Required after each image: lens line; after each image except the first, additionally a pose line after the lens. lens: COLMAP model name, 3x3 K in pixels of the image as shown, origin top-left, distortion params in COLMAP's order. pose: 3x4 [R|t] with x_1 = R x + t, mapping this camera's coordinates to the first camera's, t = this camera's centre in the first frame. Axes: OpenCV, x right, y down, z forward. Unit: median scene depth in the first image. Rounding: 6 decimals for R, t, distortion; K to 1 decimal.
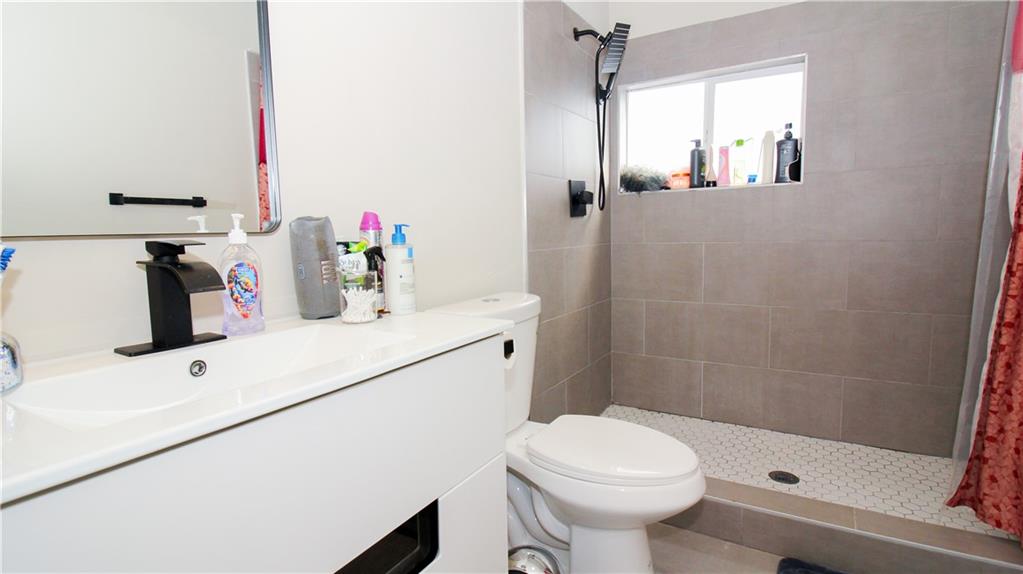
lens RADIAL K [[537.8, 0, 519.1], [0, 537.8, 286.3], [0, 0, 1]] dist [0.012959, -0.018554]
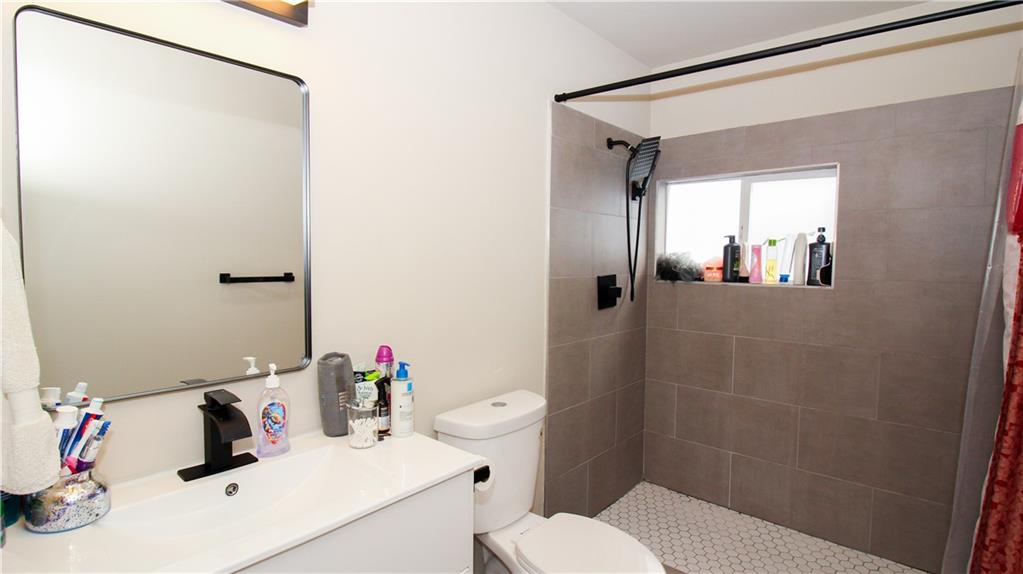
lens RADIAL K [[528.1, 0, 511.5], [0, 528.1, 287.0], [0, 0, 1]] dist [0.008938, -0.015677]
pose [[0.983032, 0.043083, -0.178303, 0.112997], [-0.051141, 0.997856, -0.040842, -0.123820], [0.176161, 0.049267, 0.983128, -0.074788]]
